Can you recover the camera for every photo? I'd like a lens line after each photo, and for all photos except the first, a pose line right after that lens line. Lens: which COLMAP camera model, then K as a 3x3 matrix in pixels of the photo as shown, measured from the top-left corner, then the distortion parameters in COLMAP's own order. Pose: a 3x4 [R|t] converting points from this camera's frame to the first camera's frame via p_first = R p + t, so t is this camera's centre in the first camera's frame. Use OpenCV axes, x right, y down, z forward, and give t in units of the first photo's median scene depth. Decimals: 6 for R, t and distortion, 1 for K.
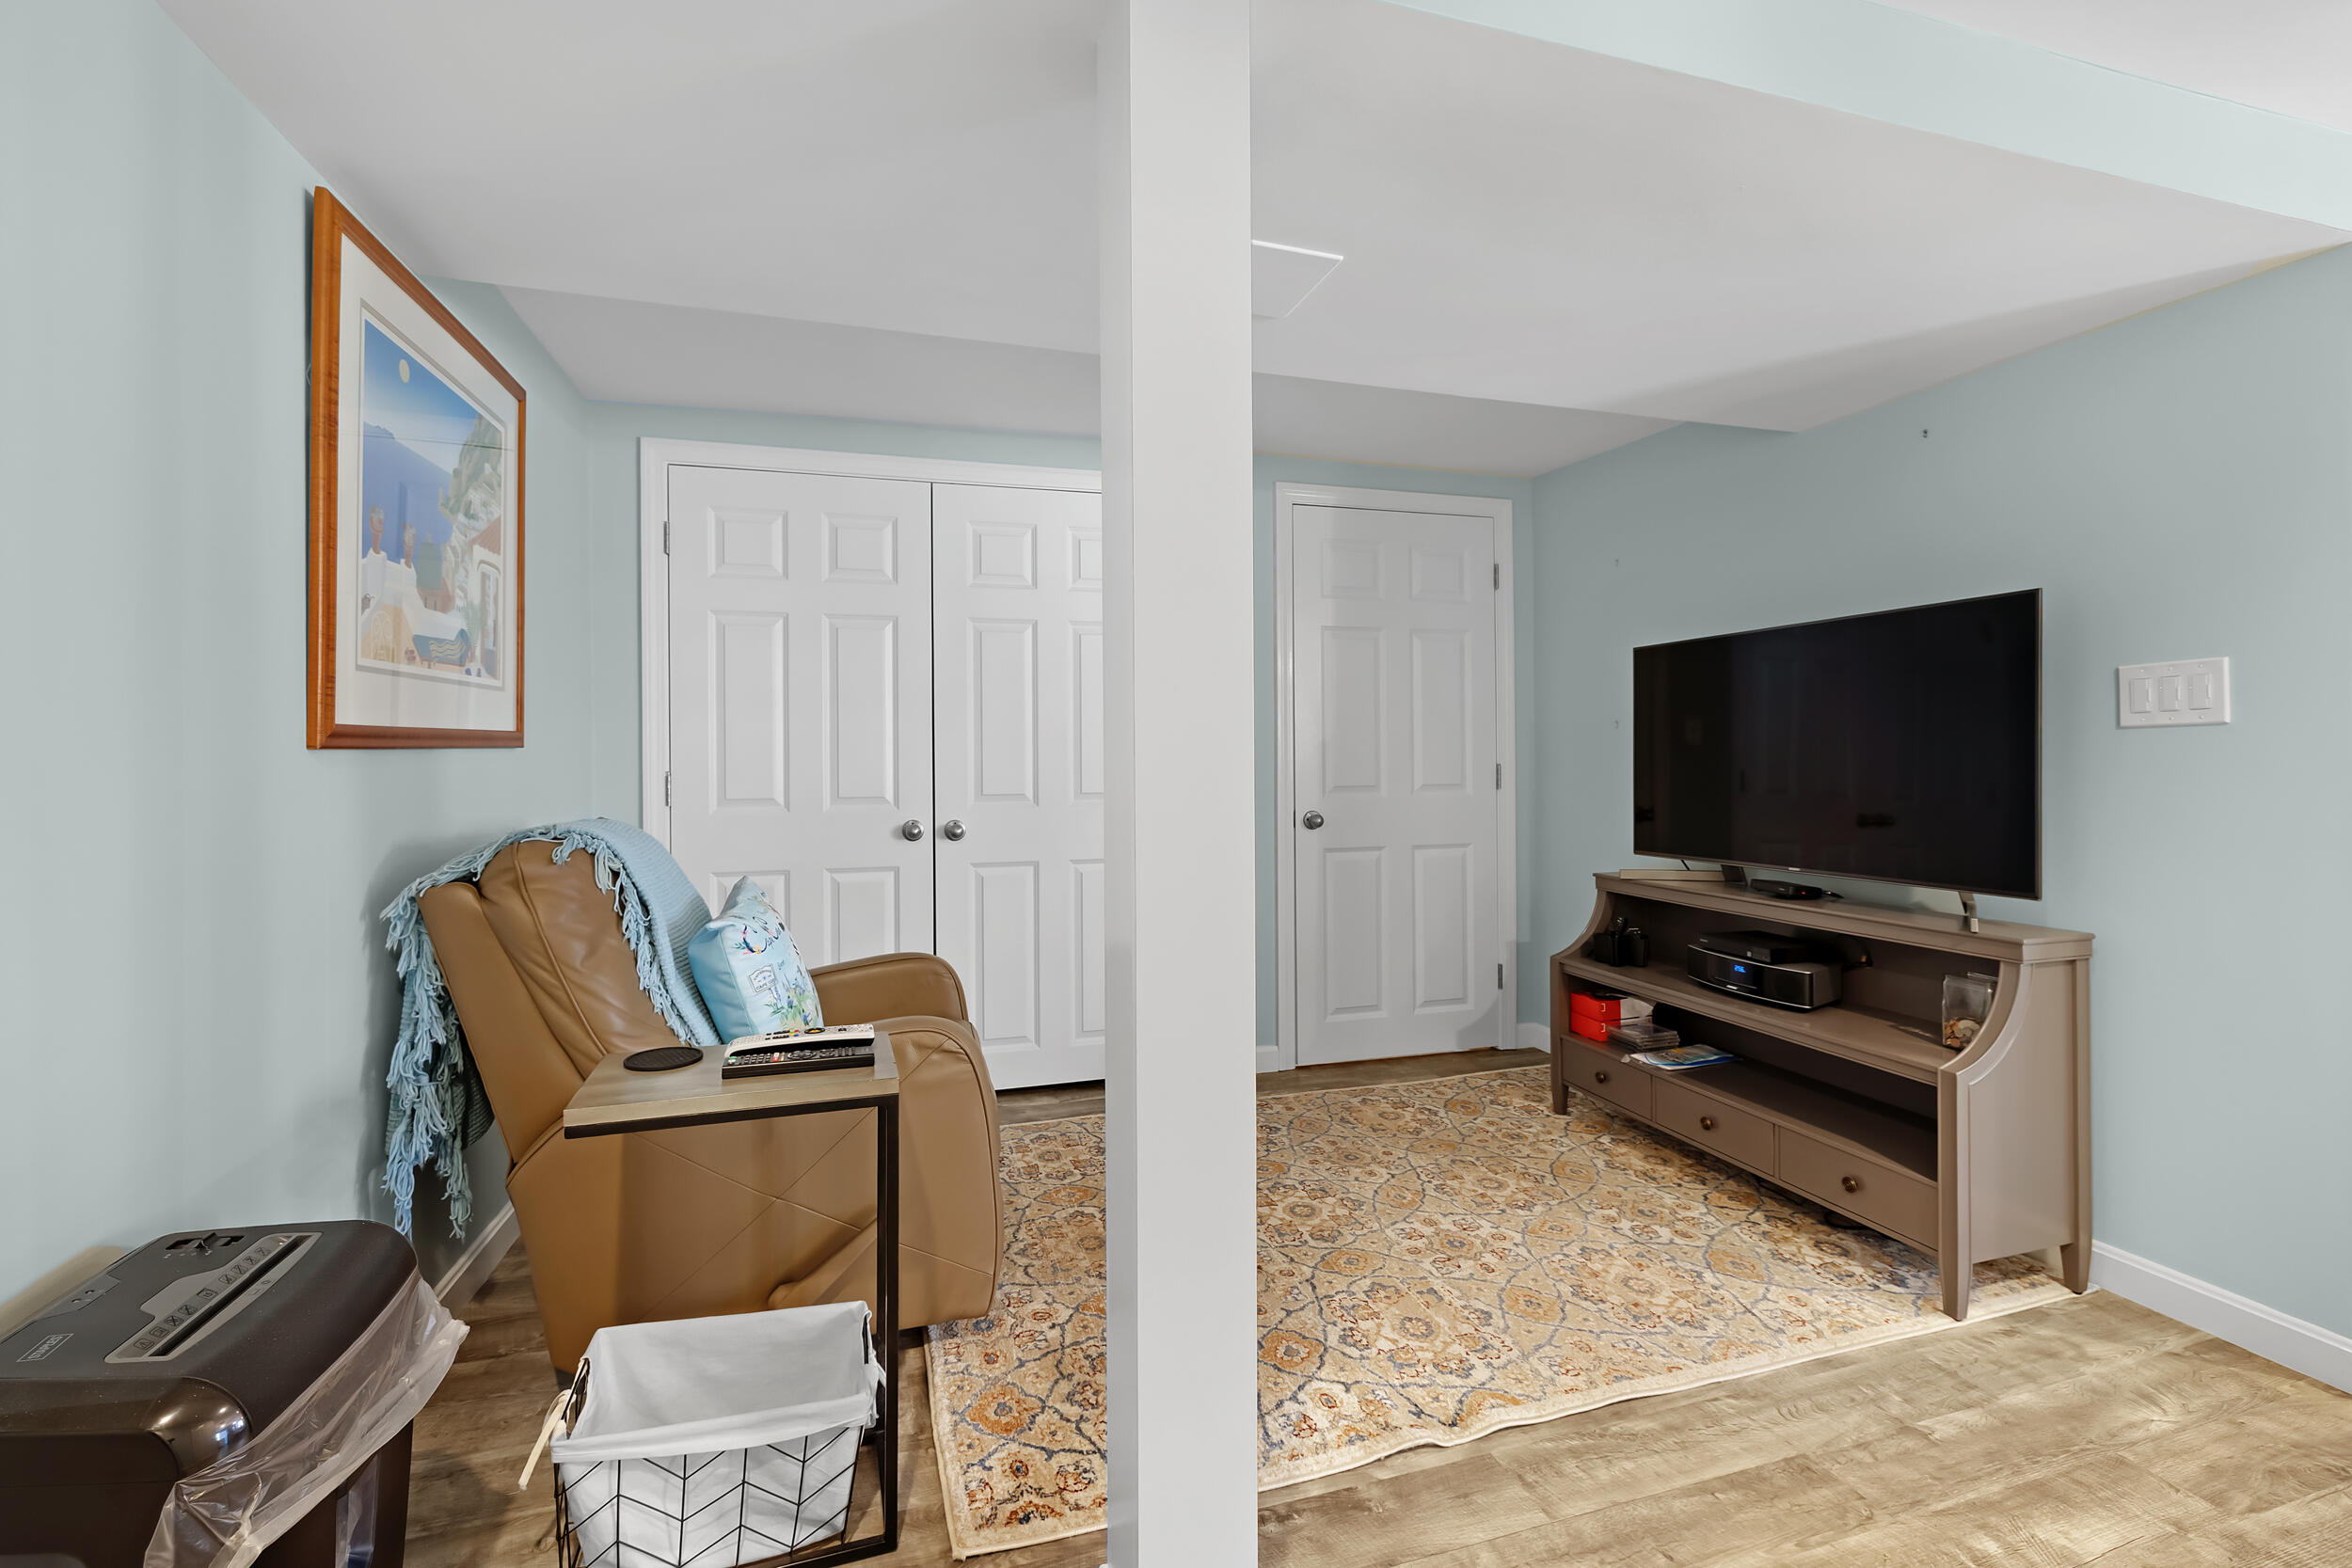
lens RADIAL K [[1004.5, 0, 1182.0], [0, 1004.5, 749.1], [0, 0, 1]] dist [-0.001472, -0.000392]
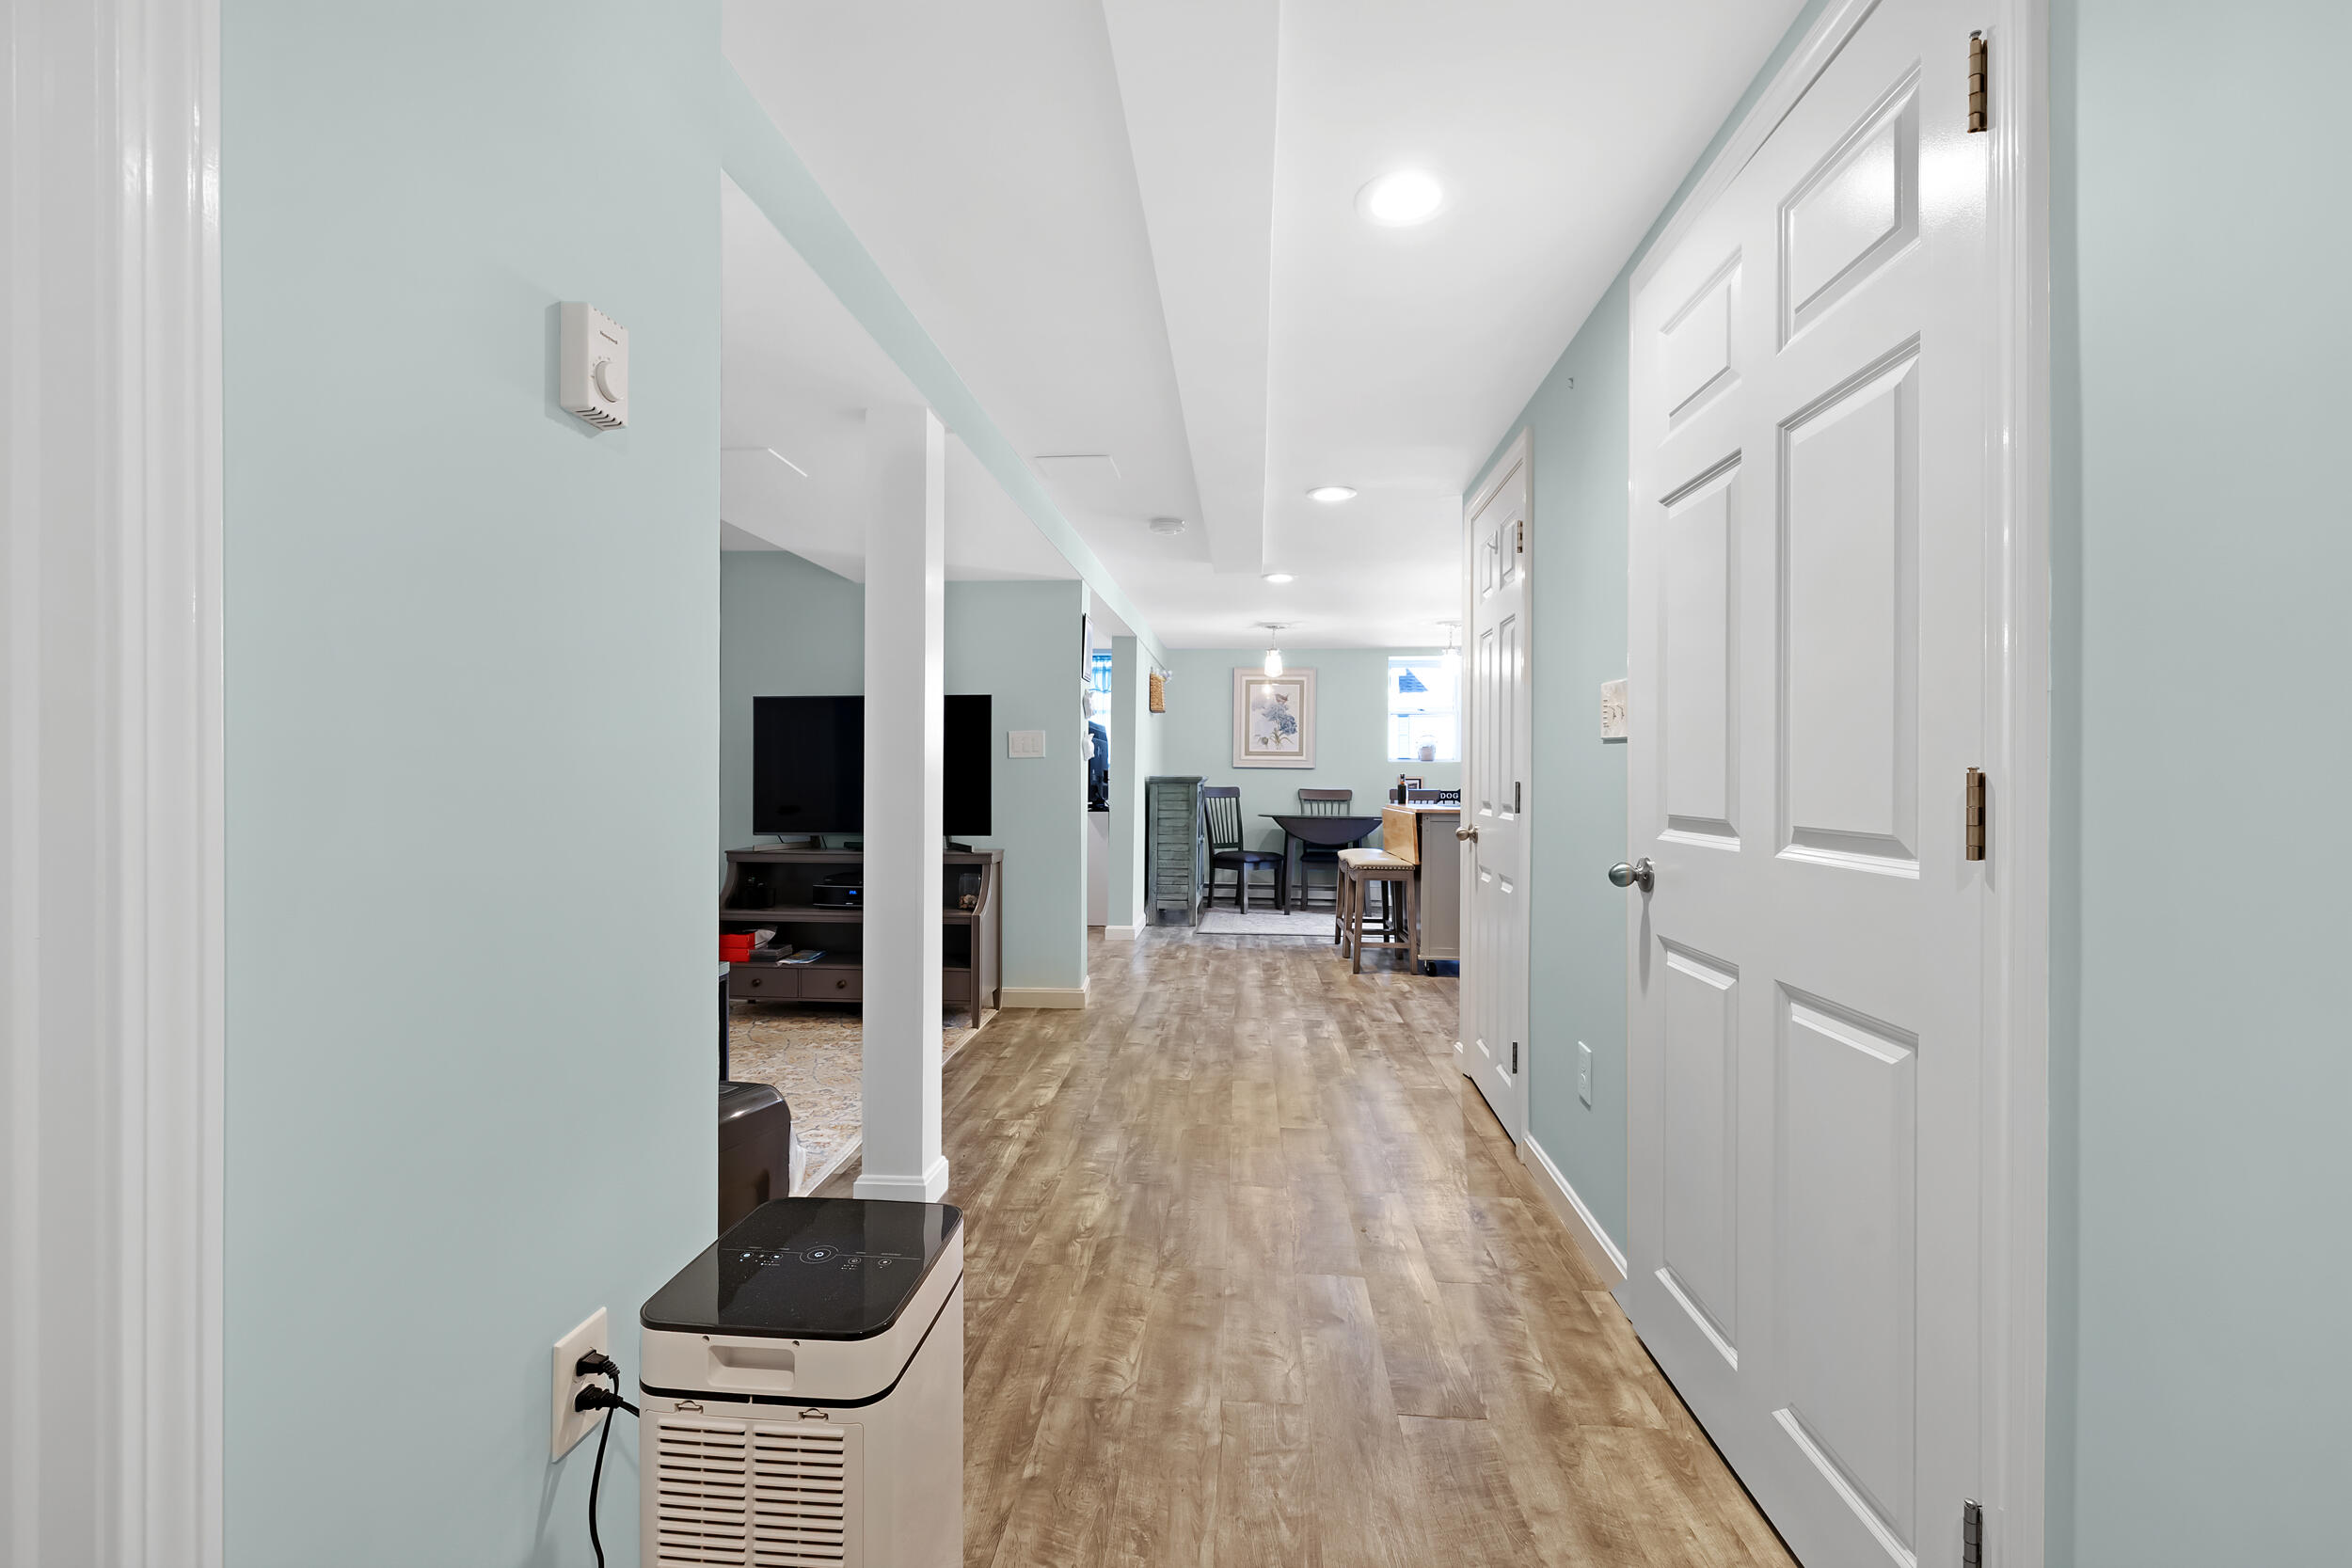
lens RADIAL K [[1004.5, 0, 1182.7], [0, 1004.5, 773.9], [0, 0, 1]] dist [-0.001472, -0.000392]
pose [[0.369470, -0.005954, 0.929223, -1.033866], [-0.013783, 0.999834, 0.011886, -0.016714], [-0.929140, -0.017199, 0.369327, -0.202987]]
